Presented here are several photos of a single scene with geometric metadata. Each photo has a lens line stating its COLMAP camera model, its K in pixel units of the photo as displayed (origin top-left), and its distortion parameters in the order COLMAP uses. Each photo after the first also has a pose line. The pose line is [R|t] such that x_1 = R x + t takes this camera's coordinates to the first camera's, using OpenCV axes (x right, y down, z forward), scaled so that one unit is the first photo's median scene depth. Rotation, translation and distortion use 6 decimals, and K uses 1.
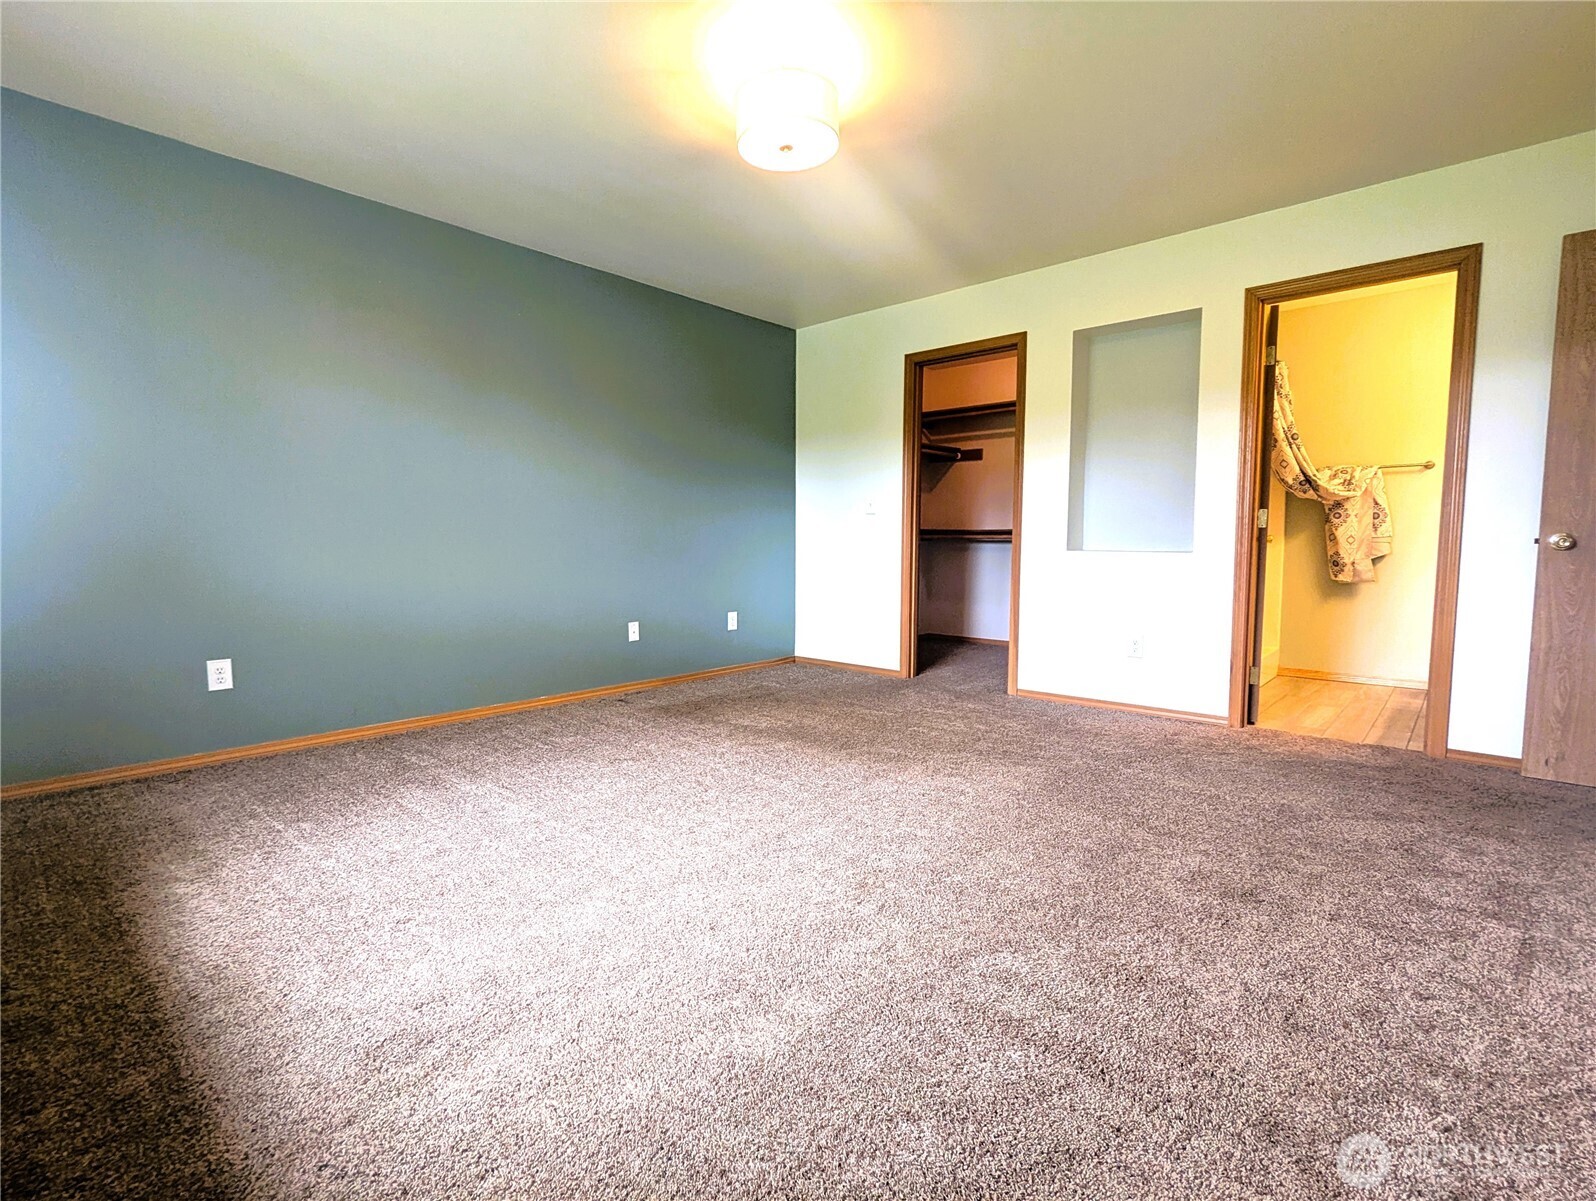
lens RADIAL K [[763.5, 0, 798.0], [0, 763.5, 600.5], [0, 0, 1]] dist [-0.000086, -0.000333]
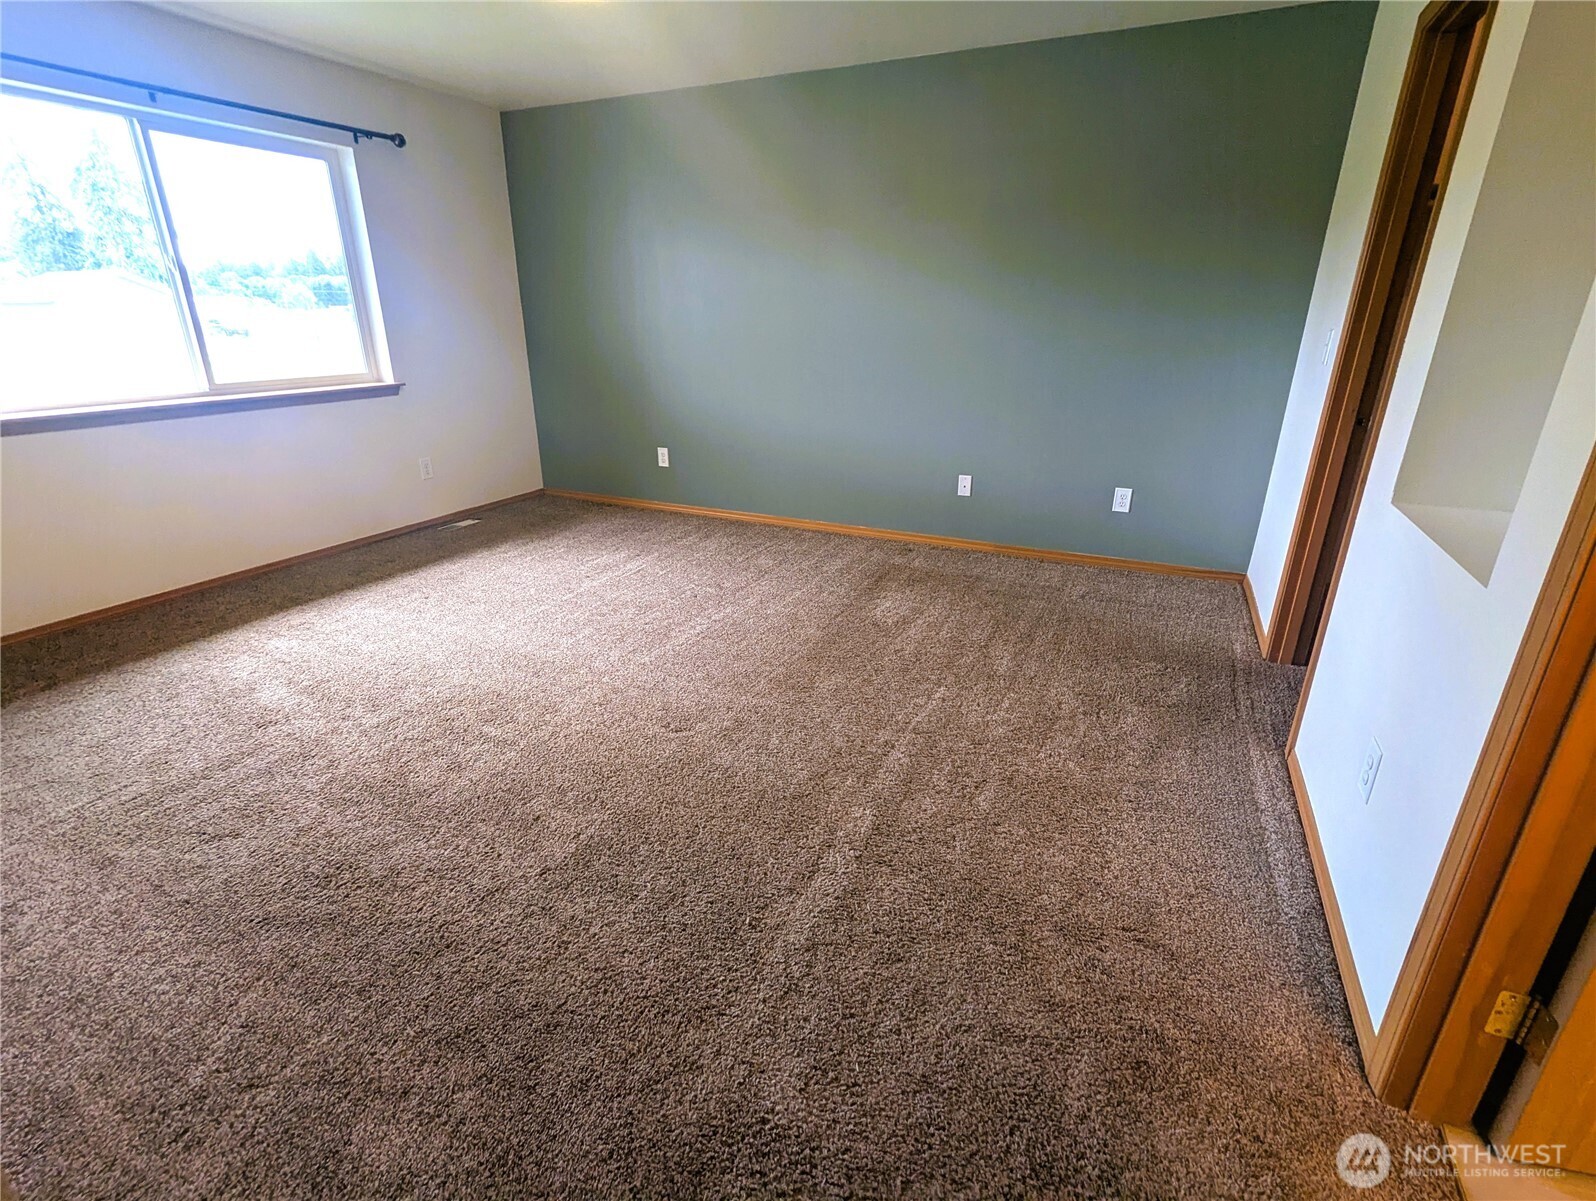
lens RADIAL K [[763.5, 0, 798.0], [0, 763.5, 600.5], [0, 0, 1]] dist [-0.000086, -0.000333]
pose [[0.268627, 0.343572, -0.899888, 0.921649], [-0.070813, 0.938742, 0.337268, -0.190715], [0.960638, -0.026876, 0.276501, 0.814054]]
